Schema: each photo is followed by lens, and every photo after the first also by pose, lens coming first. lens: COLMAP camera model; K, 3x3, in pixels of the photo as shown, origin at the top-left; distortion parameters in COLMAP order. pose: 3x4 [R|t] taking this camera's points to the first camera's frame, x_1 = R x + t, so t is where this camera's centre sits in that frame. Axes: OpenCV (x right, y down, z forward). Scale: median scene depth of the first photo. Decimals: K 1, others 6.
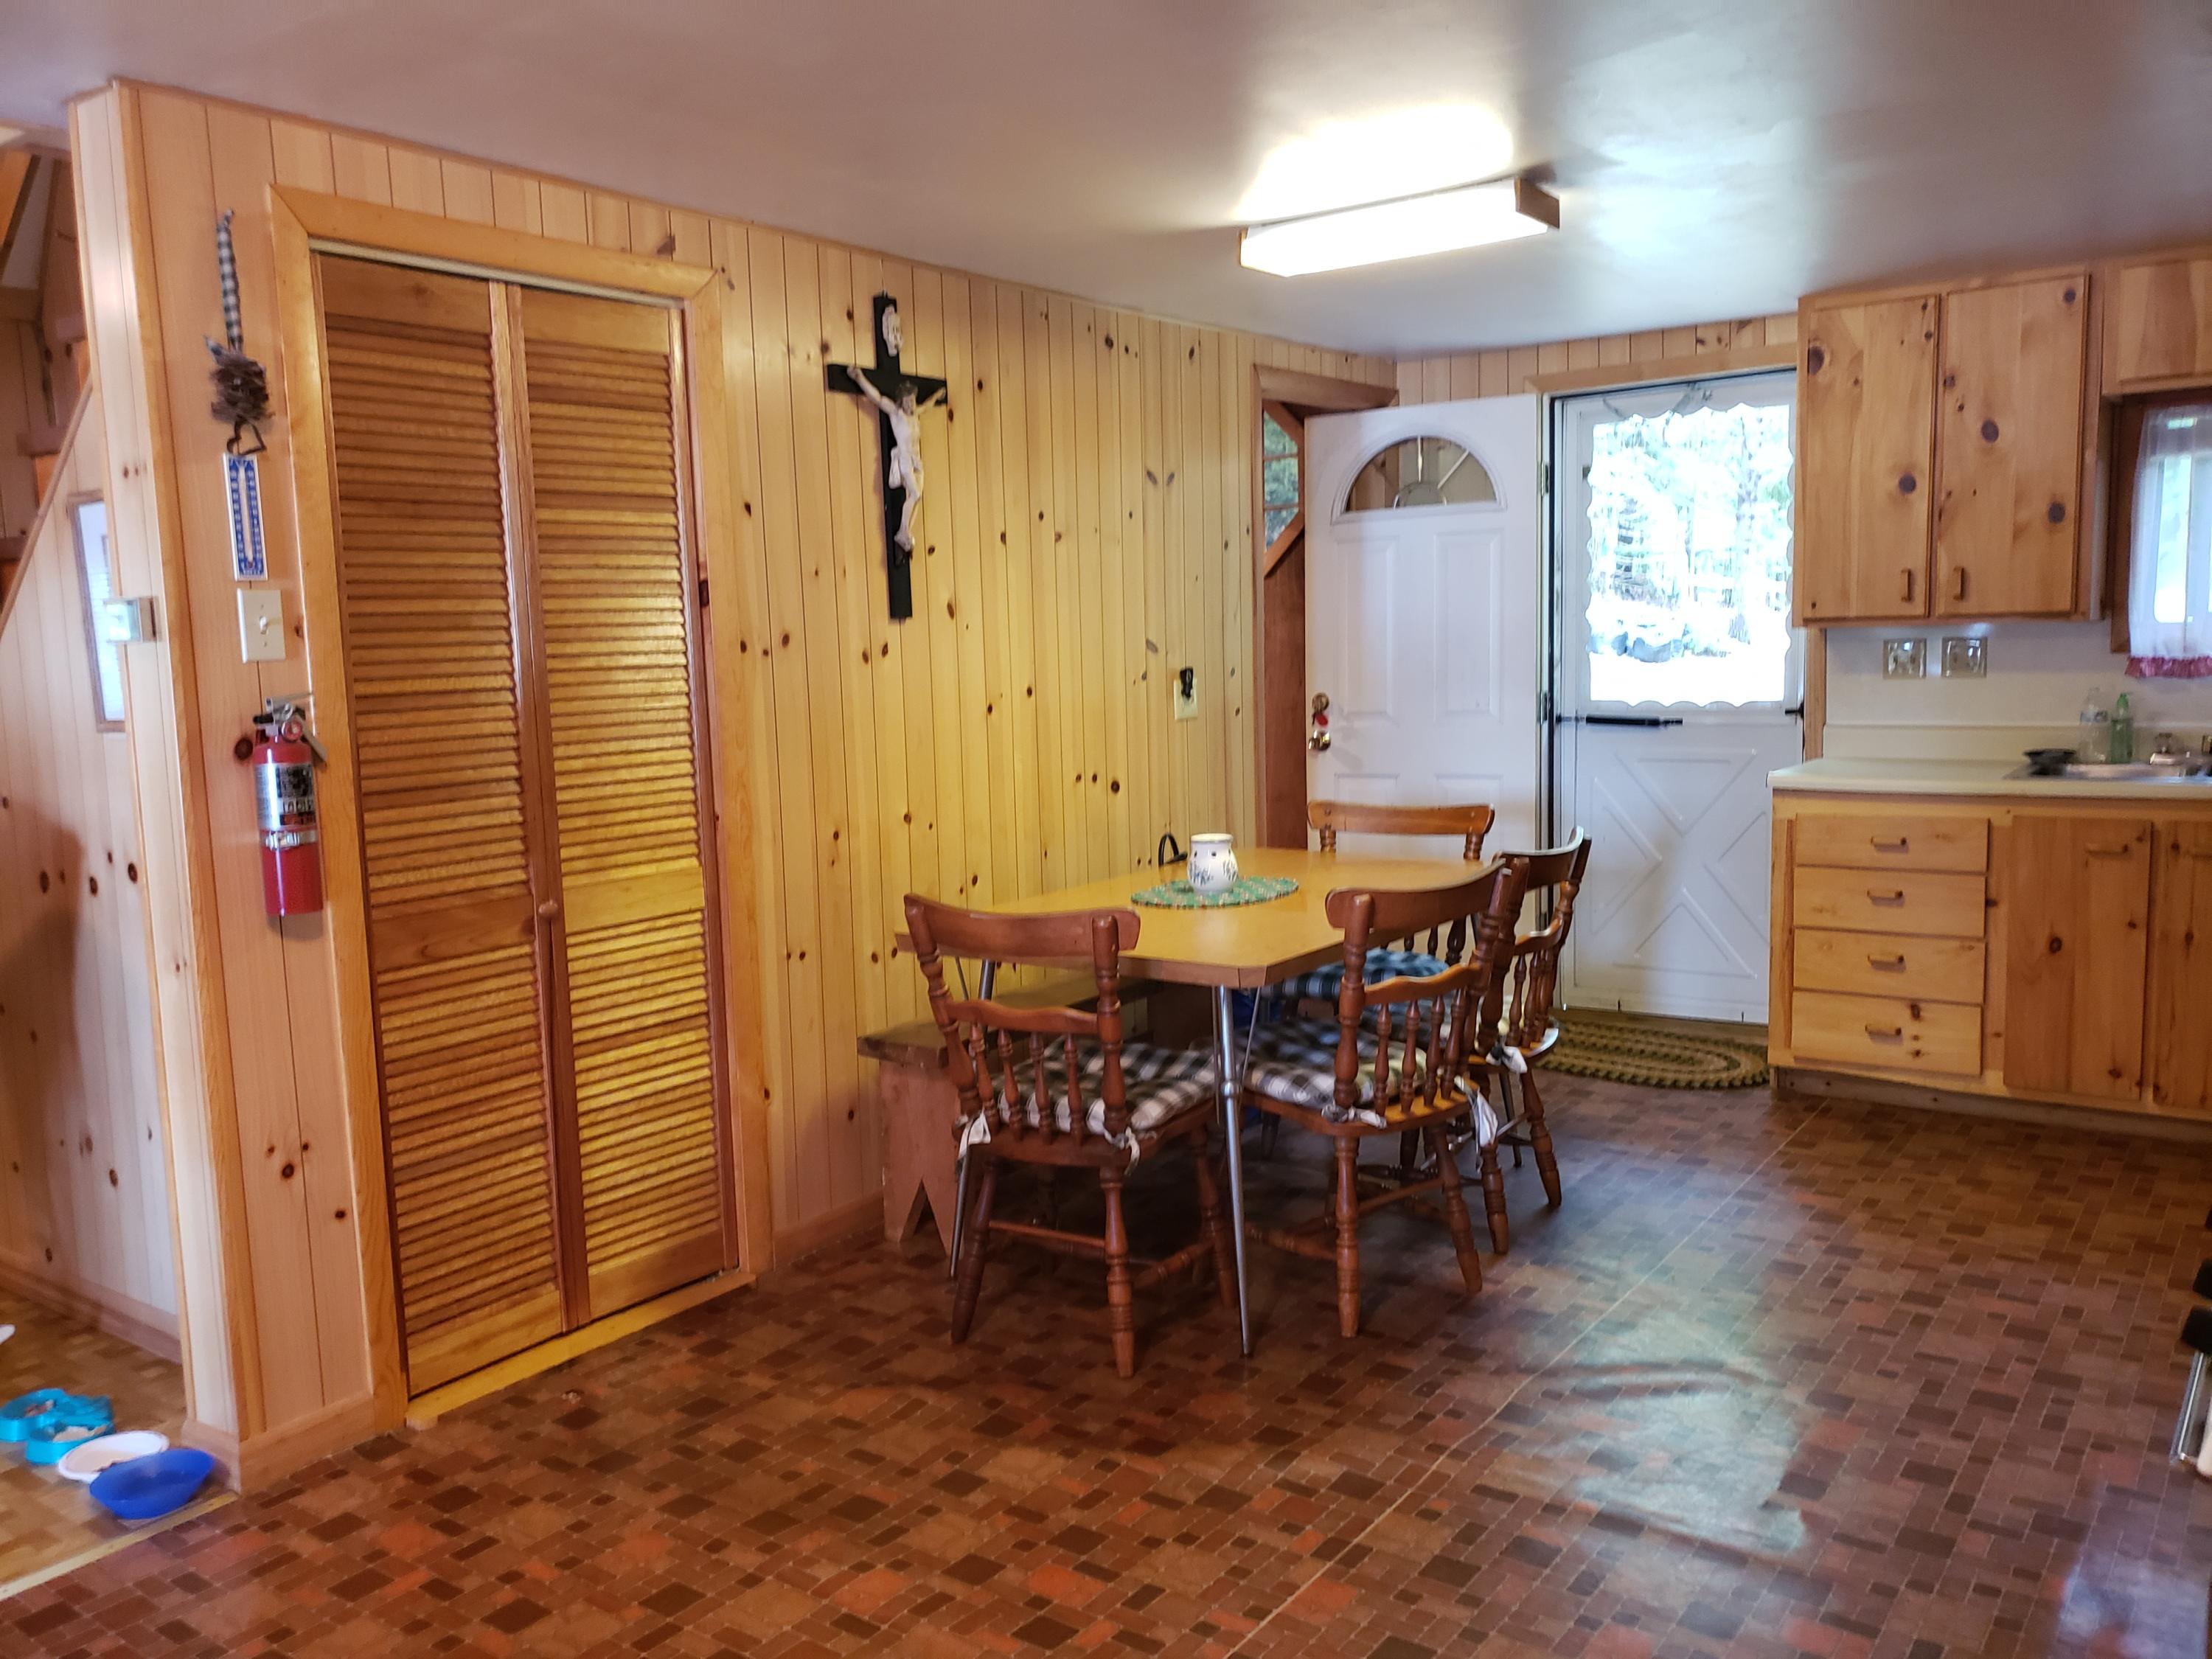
lens RADIAL K [[1727.3, 0, 1106.0], [0, 1727.3, 829.5], [0, 0, 1]] dist [0.006653, 0.006351]
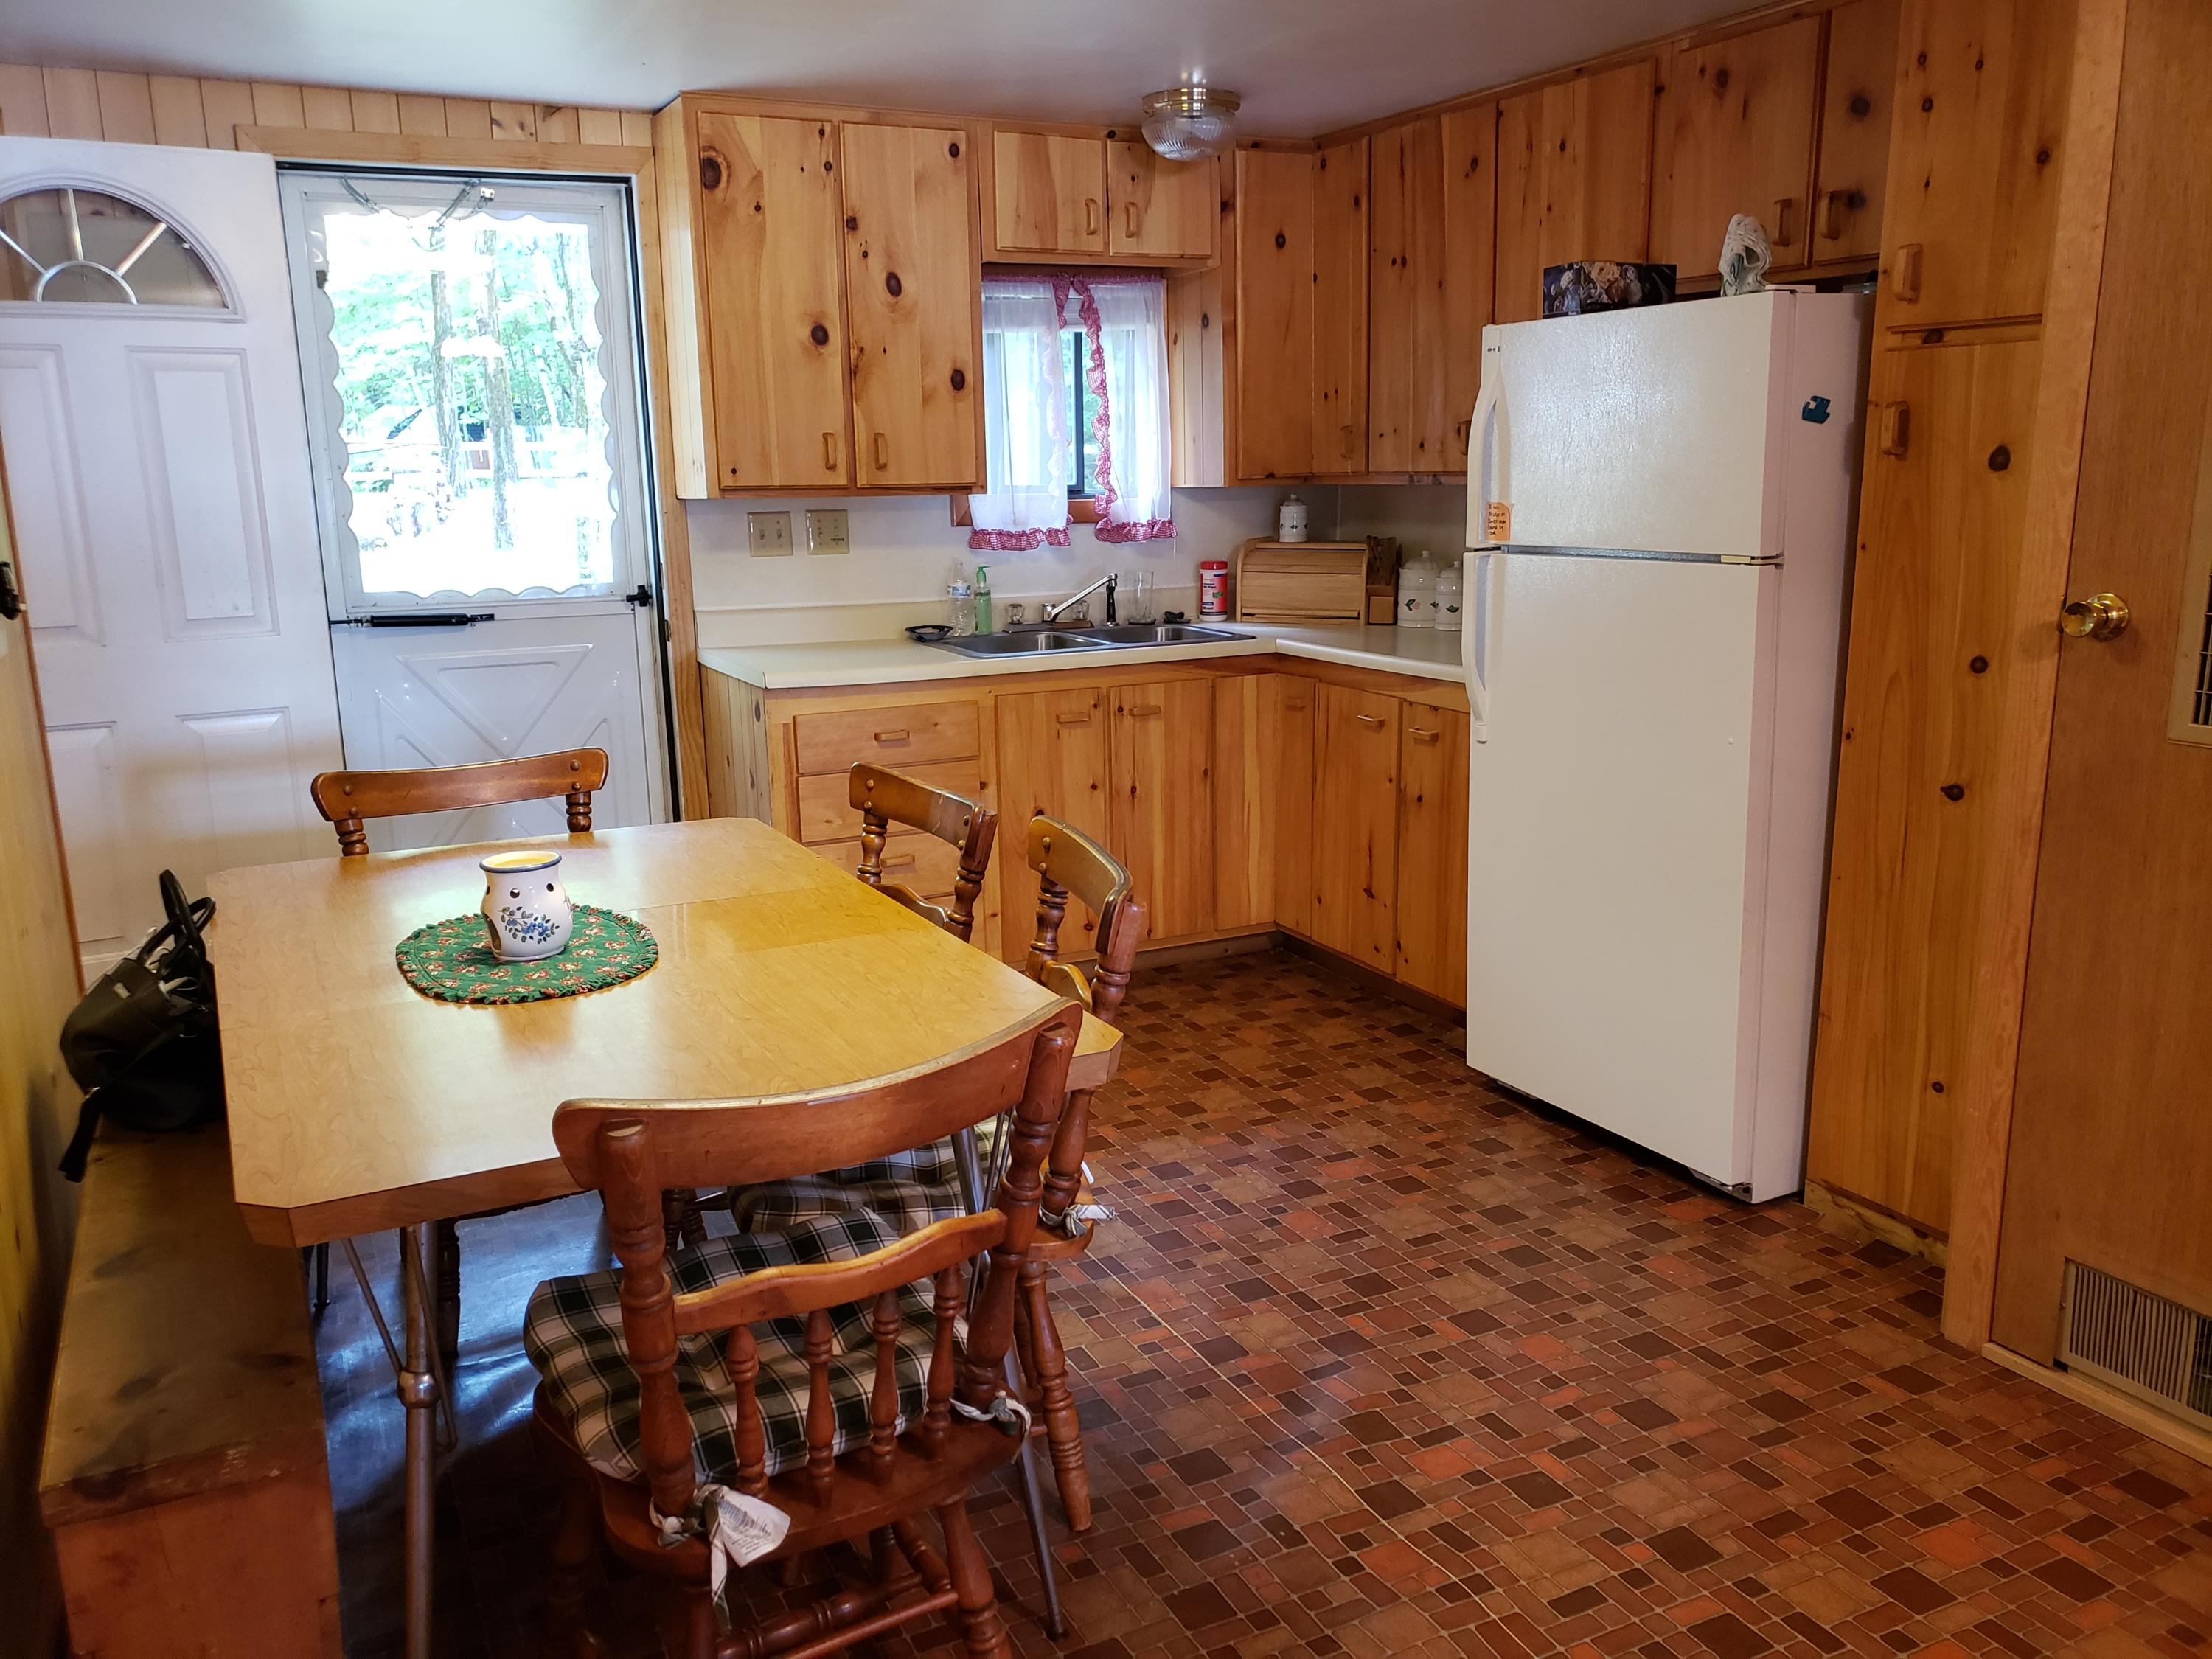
lens RADIAL K [[1688.4, 0, 1104.8], [0, 1688.4, 867.5], [0, 0, 1]] dist [-0.006208, -0.000315]
pose [[0.471799, -0.182364, 0.862641, -0.271385], [0.097997, 0.983161, 0.154245, -0.049257], [-0.876243, 0.011763, 0.481726, 0.454420]]
